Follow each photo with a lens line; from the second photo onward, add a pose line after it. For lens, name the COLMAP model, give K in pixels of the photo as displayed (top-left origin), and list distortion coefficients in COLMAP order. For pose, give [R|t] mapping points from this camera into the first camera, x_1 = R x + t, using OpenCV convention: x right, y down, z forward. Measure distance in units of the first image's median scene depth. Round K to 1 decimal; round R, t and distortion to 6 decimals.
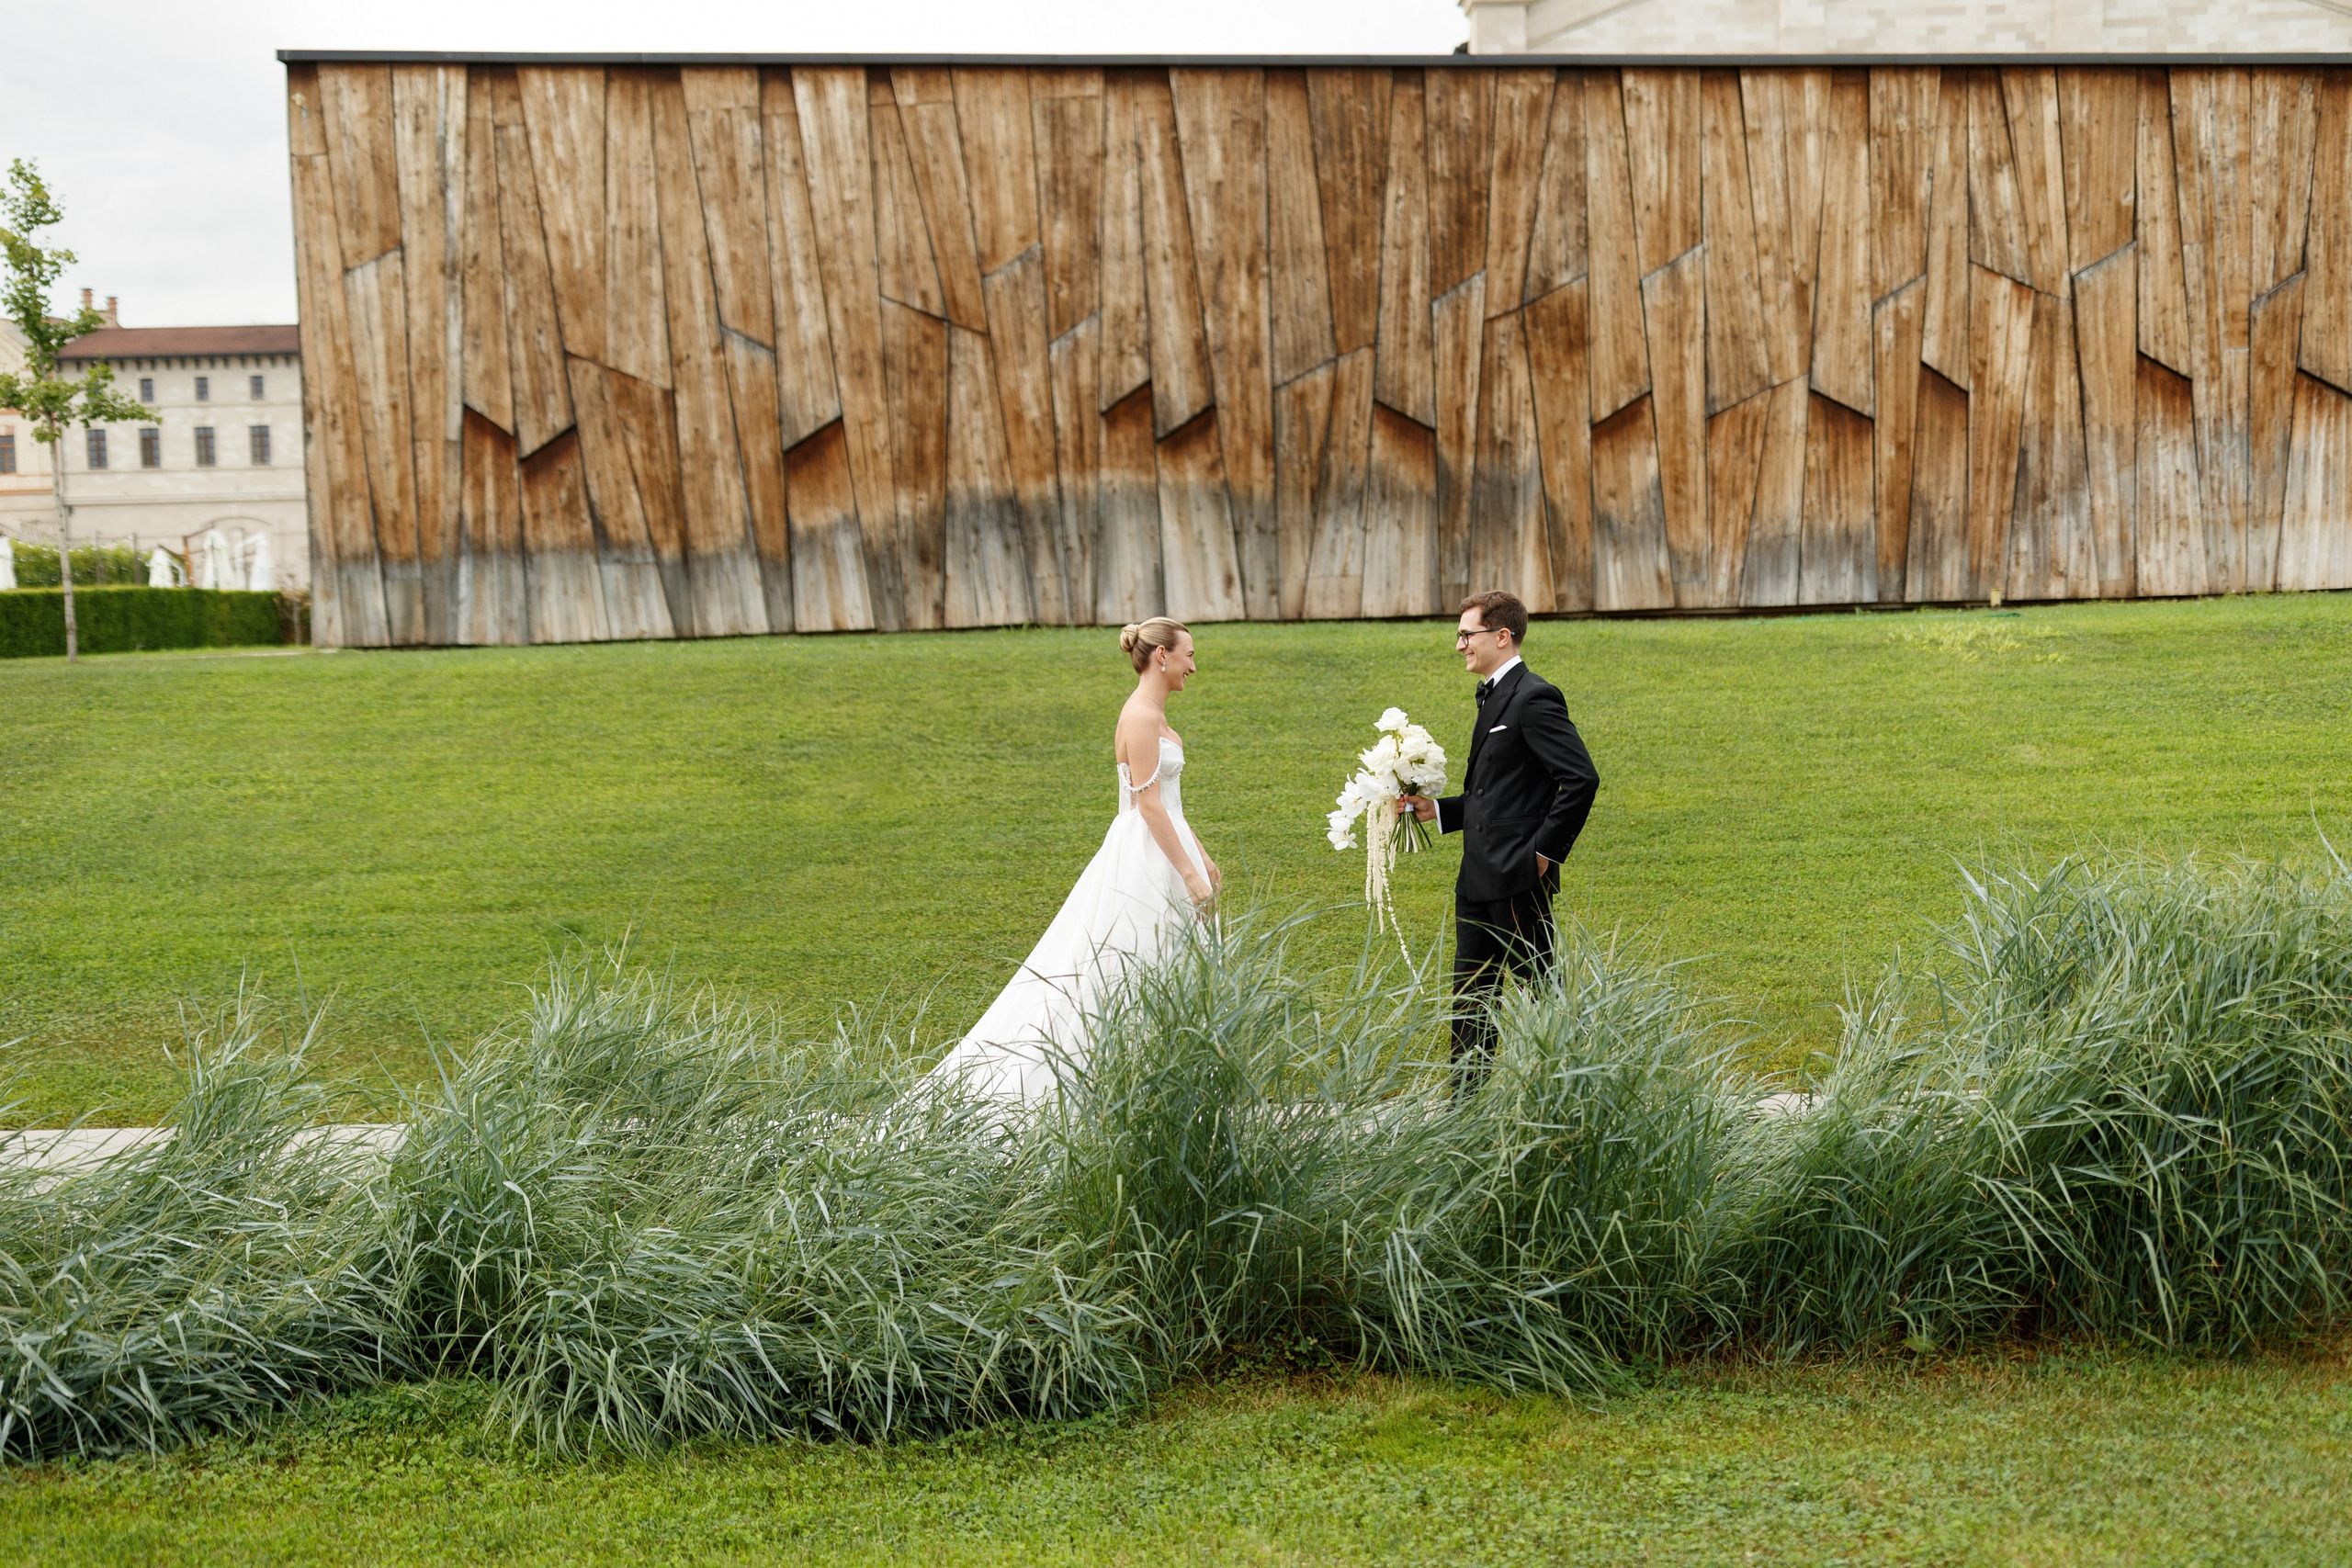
lens RADIAL K [[2429.3, 0, 1167.5], [0, 2429.3, 792.6], [0, 0, 1]] dist [0.006836, -0.022630]
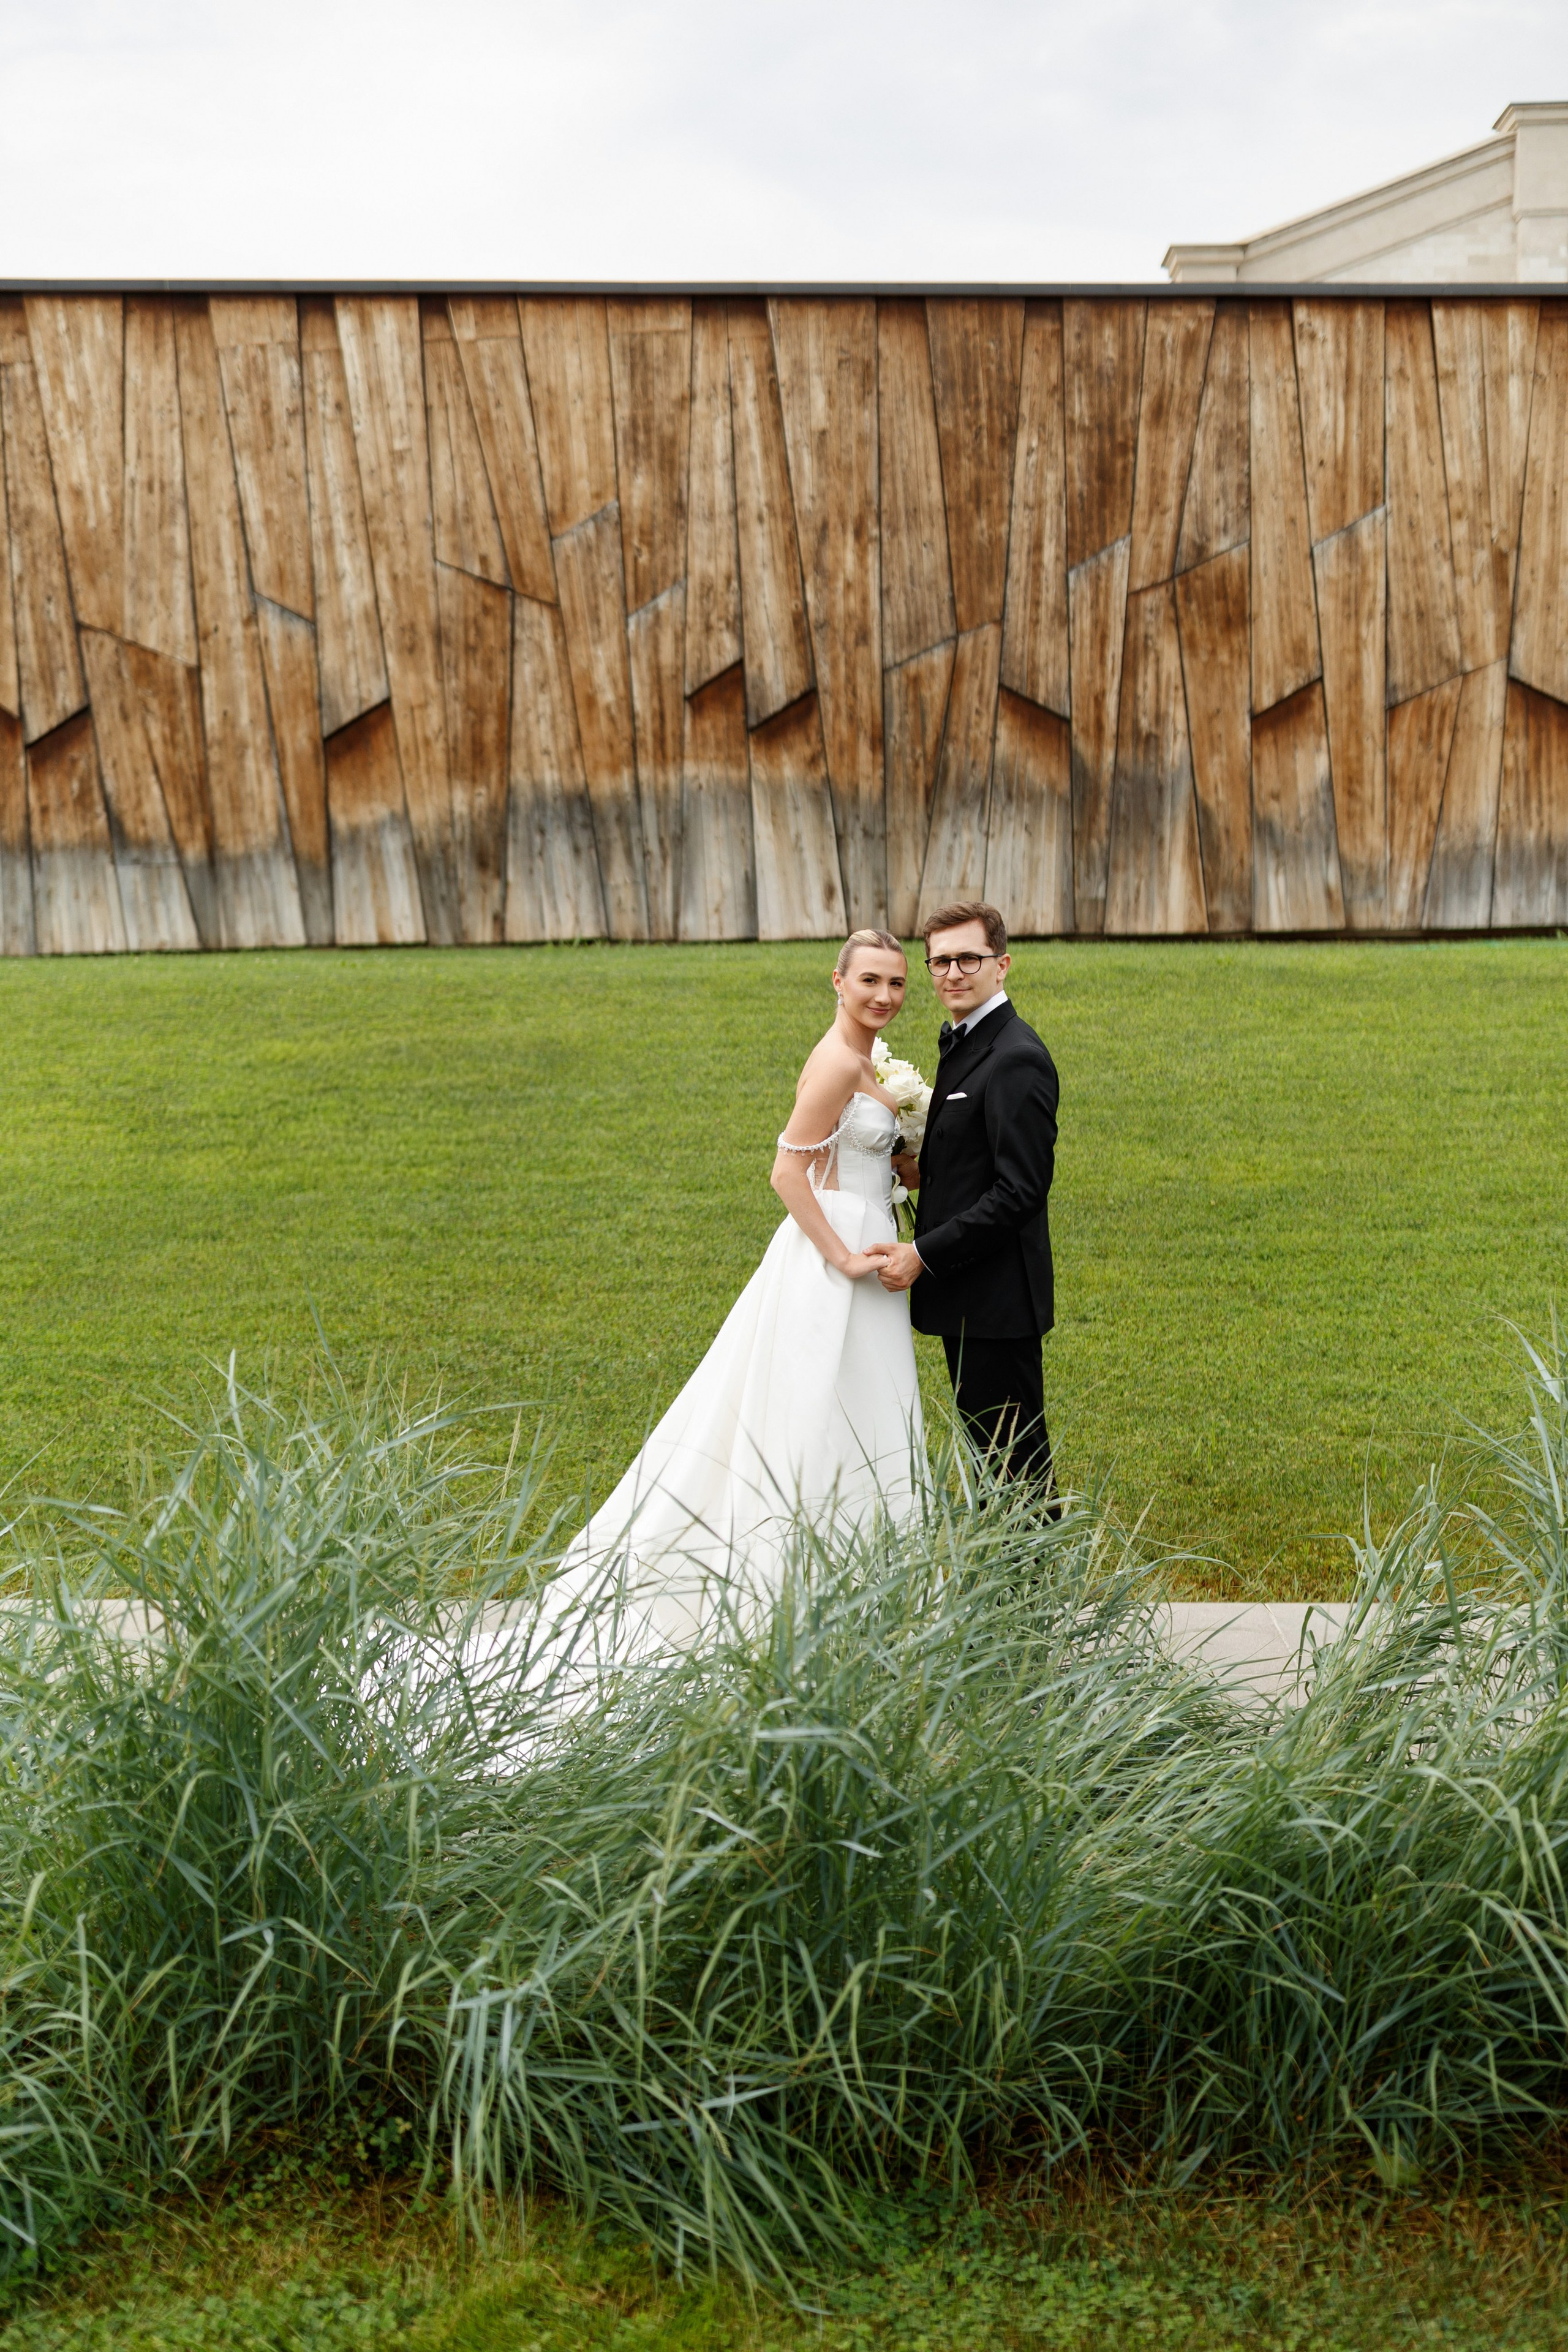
lens RADIAL K [[2524.5, 0, 783.2], [0, 2524.5, 1154.3], [0, 0, 1]] dist [0.006022, -0.020458]
pose [[0.999141, 0.014767, -0.038711, 0.045444], [-0.014135, 0.999763, 0.016557, -0.008069], [0.038947, -0.015996, 0.999113, 0.095295]]
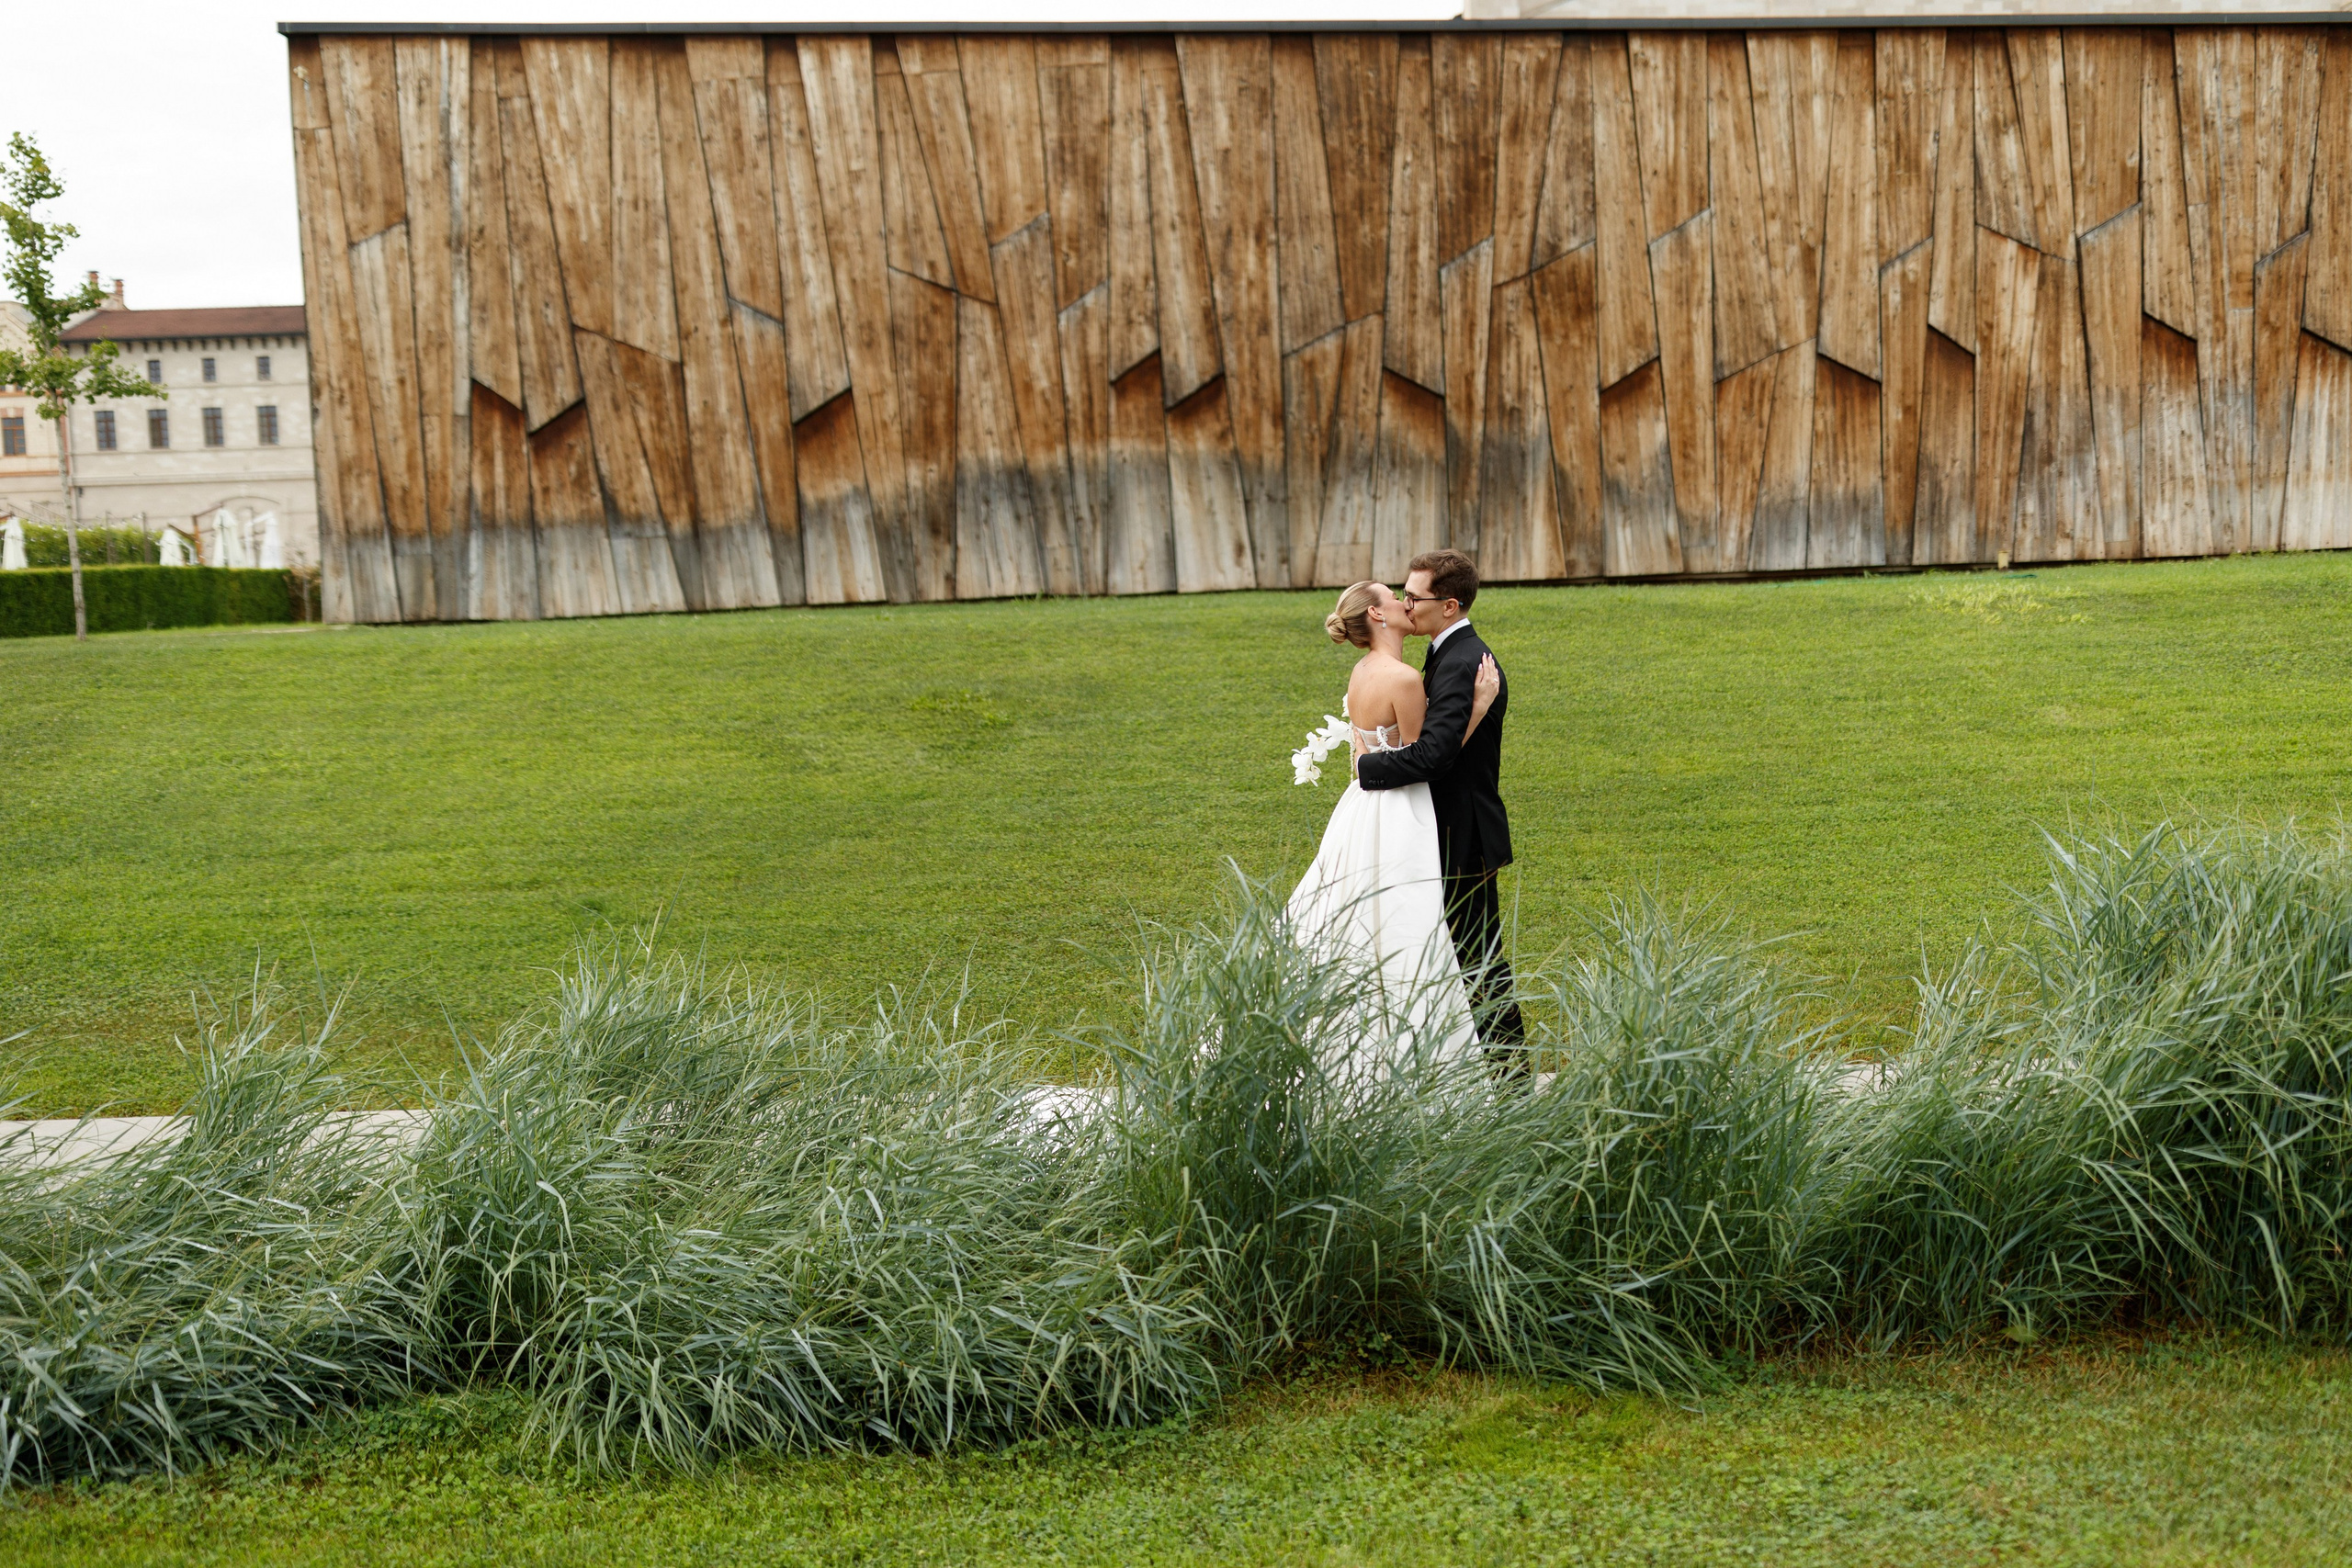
lens RADIAL K [[2378.1, 0, 1184.8], [0, 2378.1, 803.3], [0, 0, 1]] dist [0.005351, -0.015044]
pose [[0.999922, -0.009264, 0.008422, -0.006564], [0.009110, 0.999795, 0.018103, -0.000480], [-0.008588, -0.018024, 0.999801, 0.017777]]
